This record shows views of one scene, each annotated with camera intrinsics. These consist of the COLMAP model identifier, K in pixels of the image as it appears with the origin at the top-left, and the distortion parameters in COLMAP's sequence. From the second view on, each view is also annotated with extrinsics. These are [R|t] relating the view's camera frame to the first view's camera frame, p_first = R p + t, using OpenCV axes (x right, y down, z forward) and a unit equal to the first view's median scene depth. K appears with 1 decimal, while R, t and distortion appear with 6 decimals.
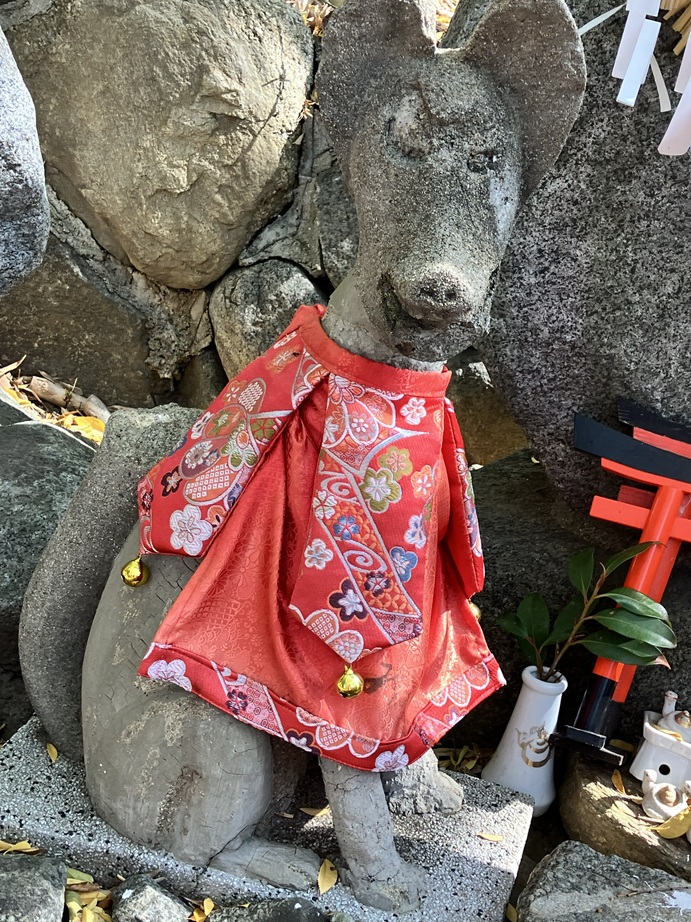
lens RADIAL K [[1290.0, 0, 345.6], [0, 1290.0, 460.8], [0, 0, 1]] dist [0.008130, 0.000000]
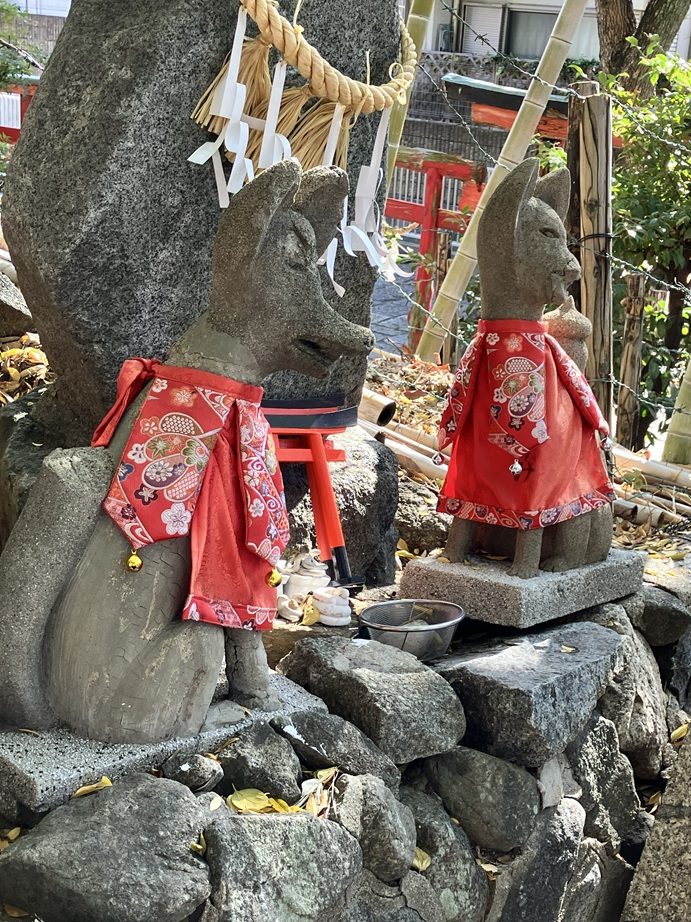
lens RADIAL K [[1331.2, 0, 345.2], [0, 1331.2, 461.2], [0, 0, 1]] dist [0.001334, 0.000000]
pose [[0.488915, -0.236838, 0.839565, -1.272096], [0.179670, 0.969143, 0.168762, -0.232340], [-0.853628, 0.068335, 0.516381, 0.019914]]
